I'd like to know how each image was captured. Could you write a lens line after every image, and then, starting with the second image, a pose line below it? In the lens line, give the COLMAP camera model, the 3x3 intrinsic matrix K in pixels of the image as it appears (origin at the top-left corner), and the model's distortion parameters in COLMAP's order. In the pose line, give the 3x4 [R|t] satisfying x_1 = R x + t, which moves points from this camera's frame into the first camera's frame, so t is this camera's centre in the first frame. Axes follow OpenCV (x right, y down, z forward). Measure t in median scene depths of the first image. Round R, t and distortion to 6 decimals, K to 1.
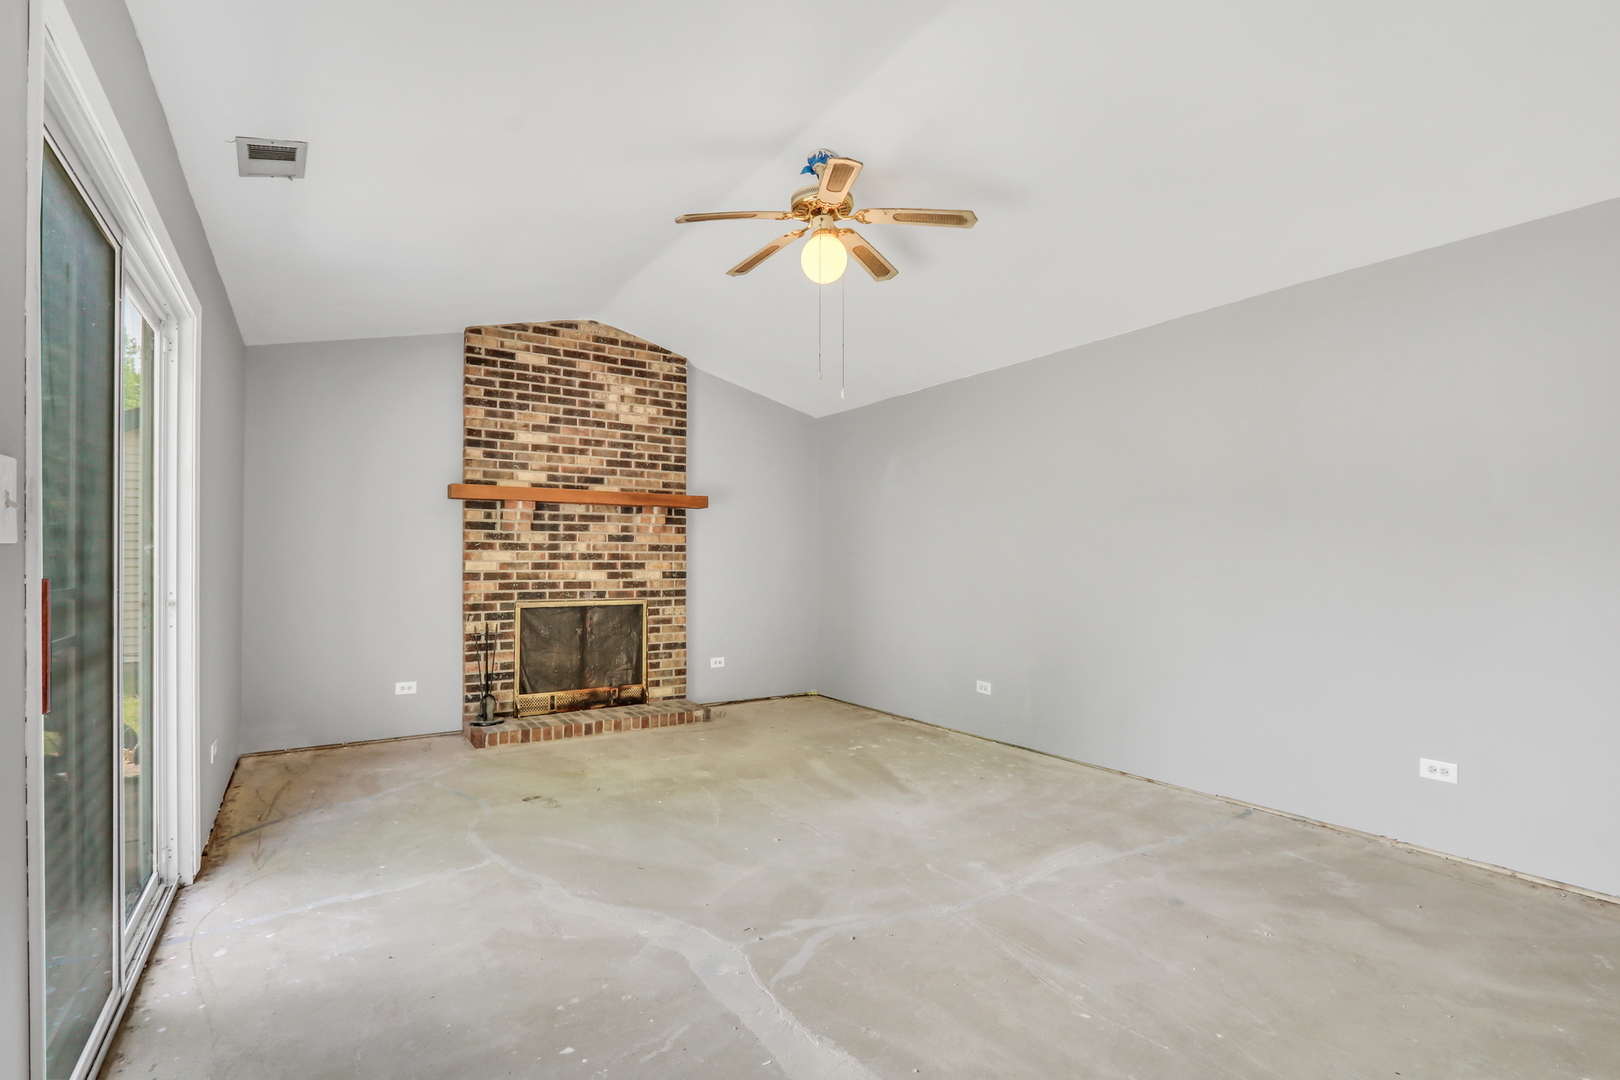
lens RADIAL K [[752.8, 0, 798.4], [0, 752.8, 554.7], [0, 0, 1]] dist [-0.022750, 0.003710]
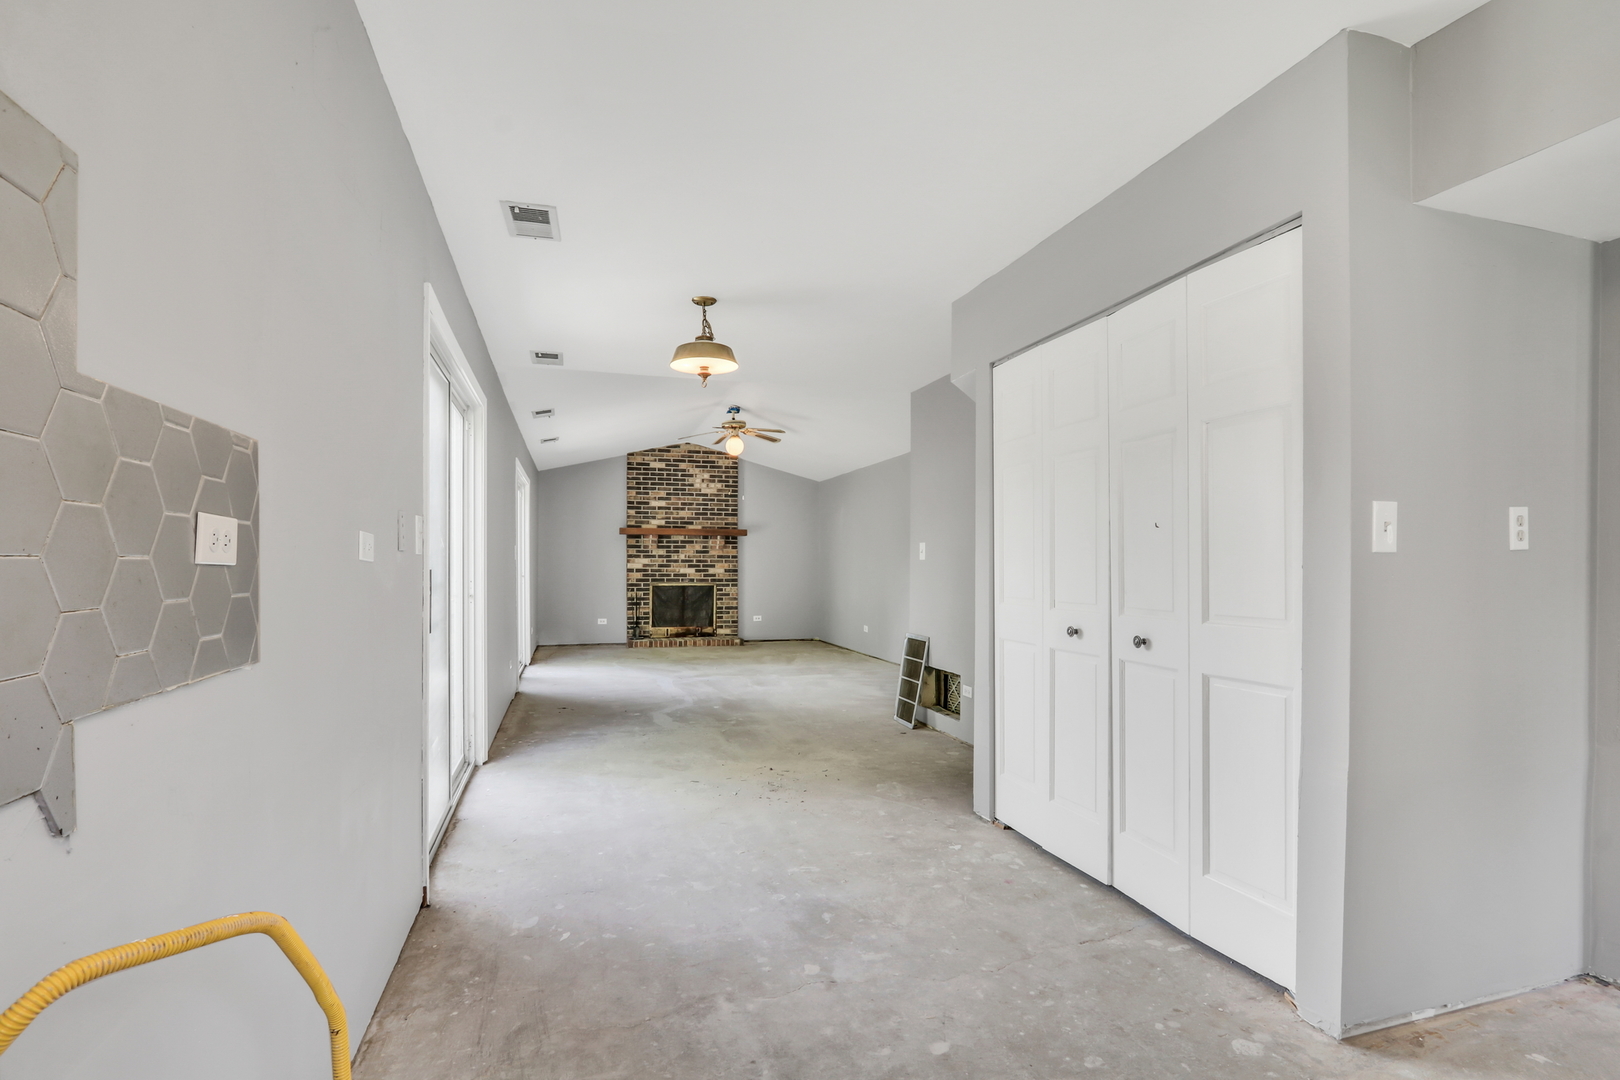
lens RADIAL K [[752.8, 0, 789.7], [0, 752.8, 568.9], [0, 0, 1]] dist [-0.022750, 0.003710]
pose [[0.957048, 0.004370, -0.289898, 0.604722], [-0.000166, 0.999894, 0.014525, -0.006288], [0.289931, -0.013853, 0.956947, -0.895107]]
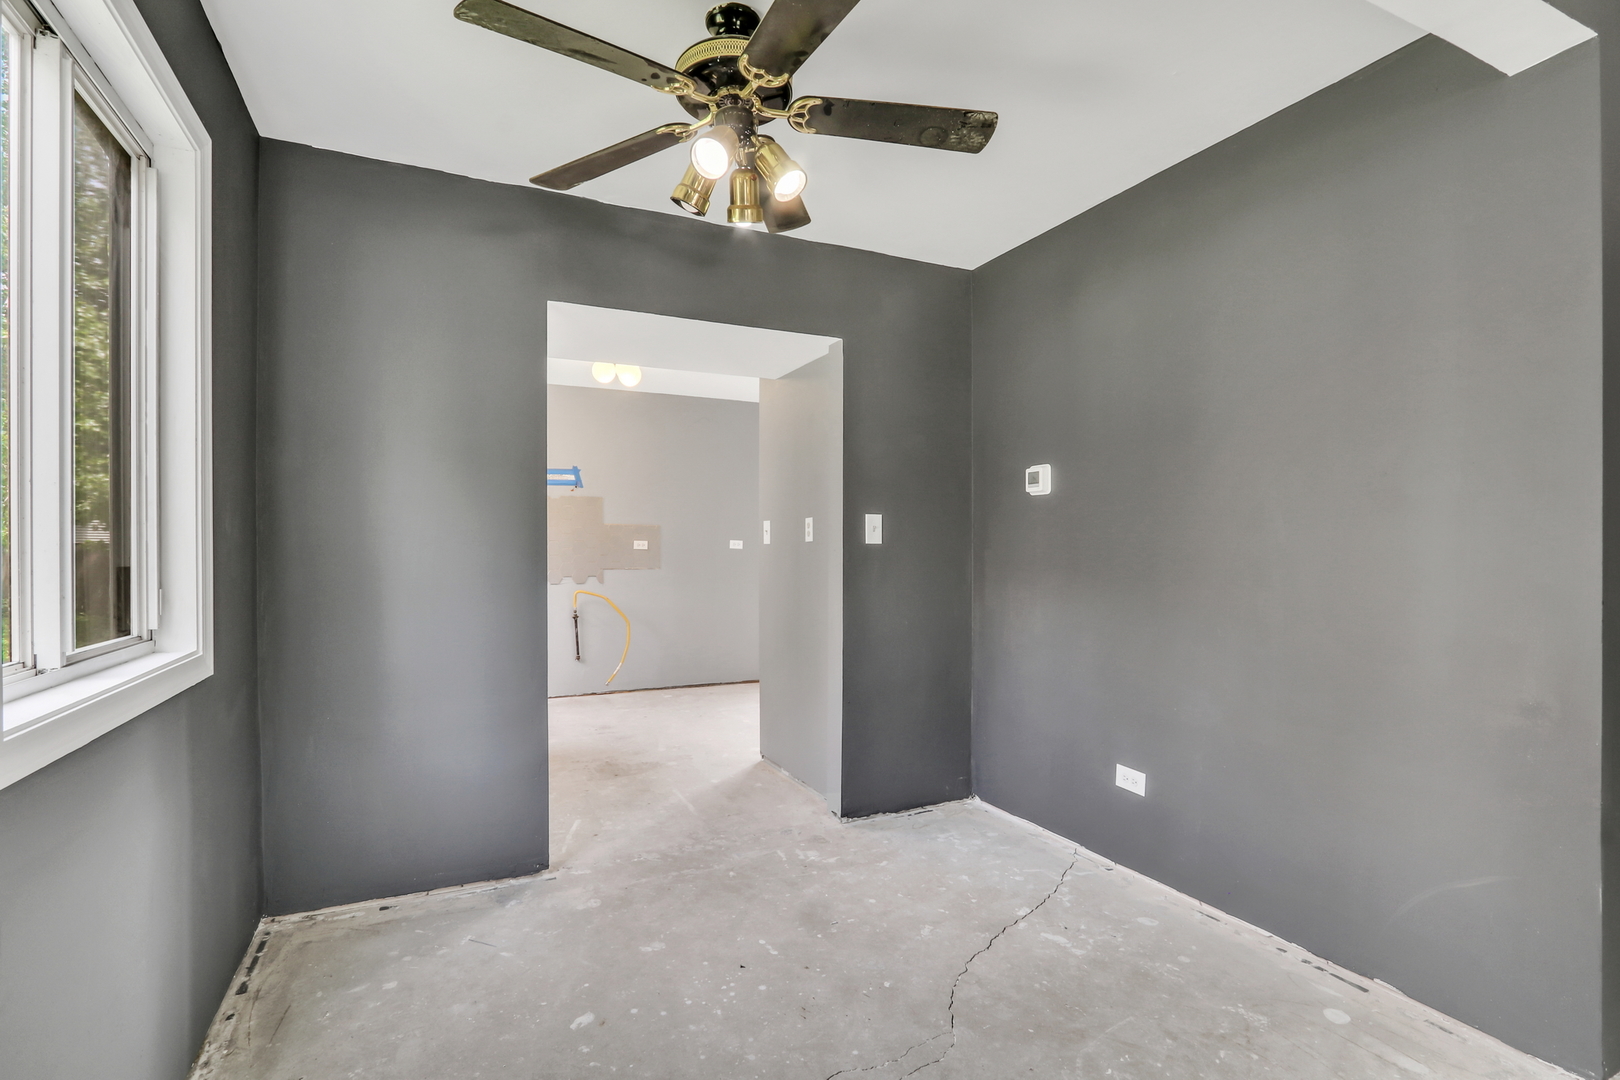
lens RADIAL K [[752.8, 0, 796.3], [0, 752.8, 560.3], [0, 0, 1]] dist [-0.022750, 0.003710]
pose [[-0.134428, 0.018081, -0.990758, 1.539869], [0.006416, 0.999828, 0.017376, -0.006167], [0.990903, -0.004021, -0.134521, -0.347785]]
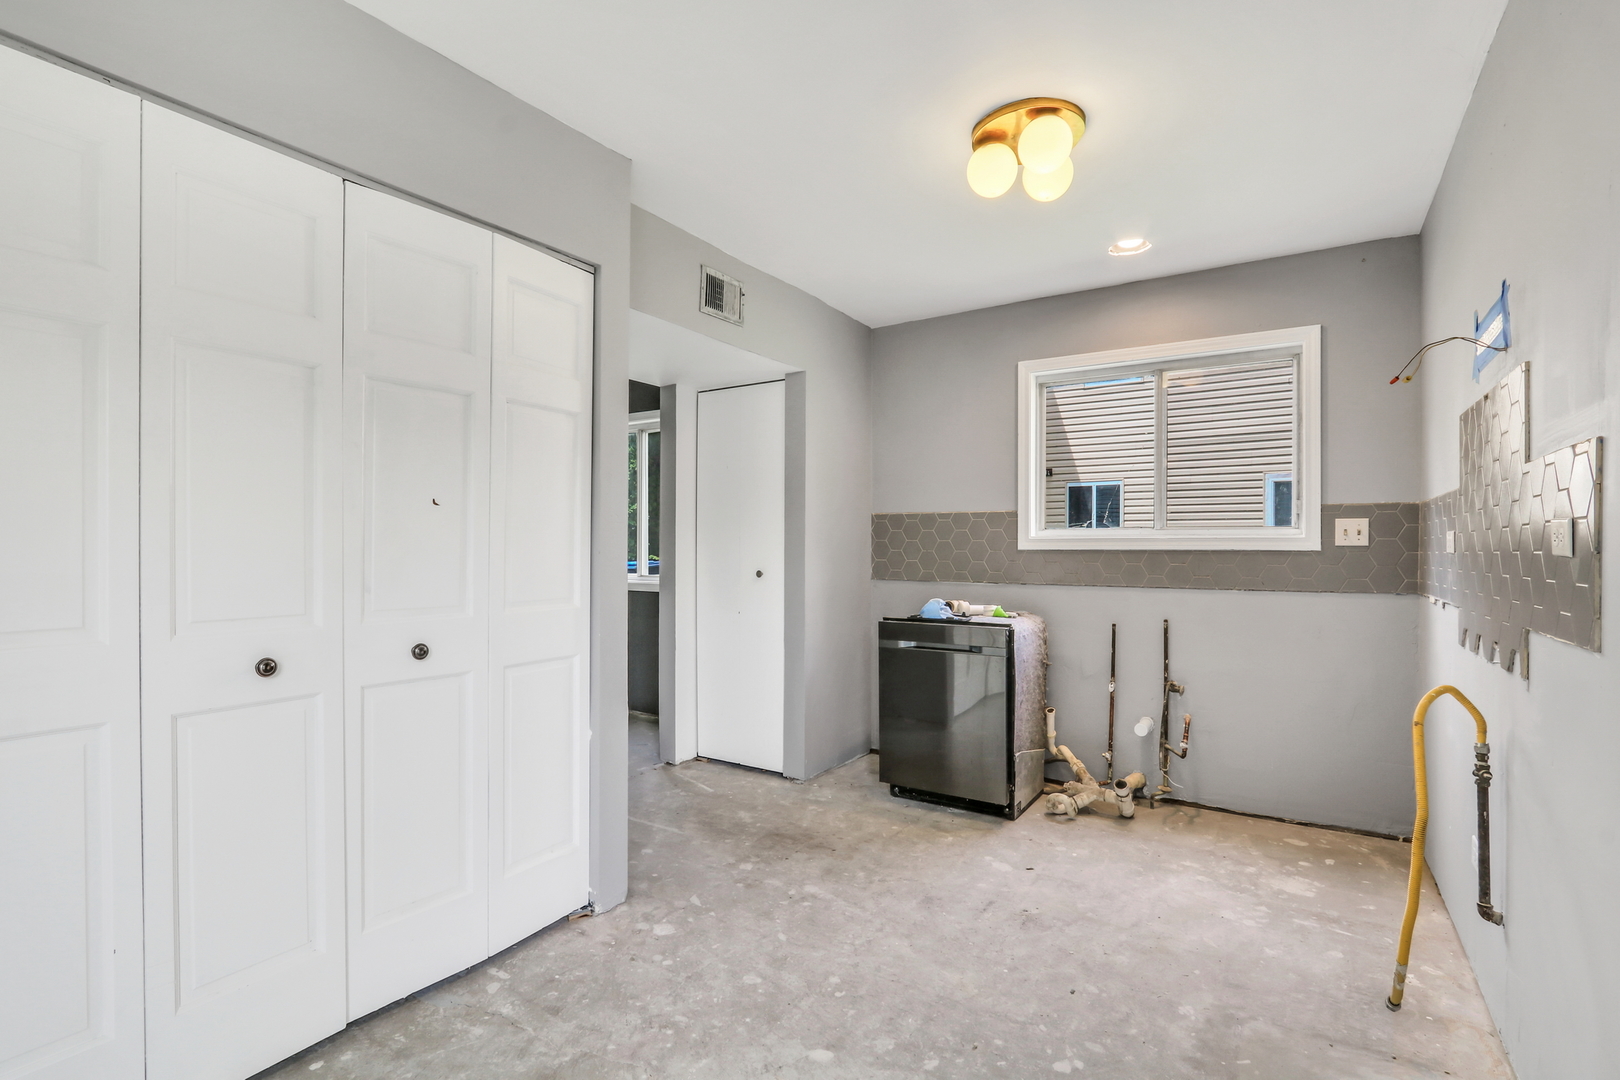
lens RADIAL K [[752.8, 0, 808.6], [0, 752.8, 553.6], [0, 0, 1]] dist [-0.022750, 0.003710]
pose [[-0.411689, -0.005761, 0.911306, 0.273557], [-0.008995, 0.999957, 0.002257, -0.003270], [-0.911280, -0.007268, -0.411724, -0.404930]]
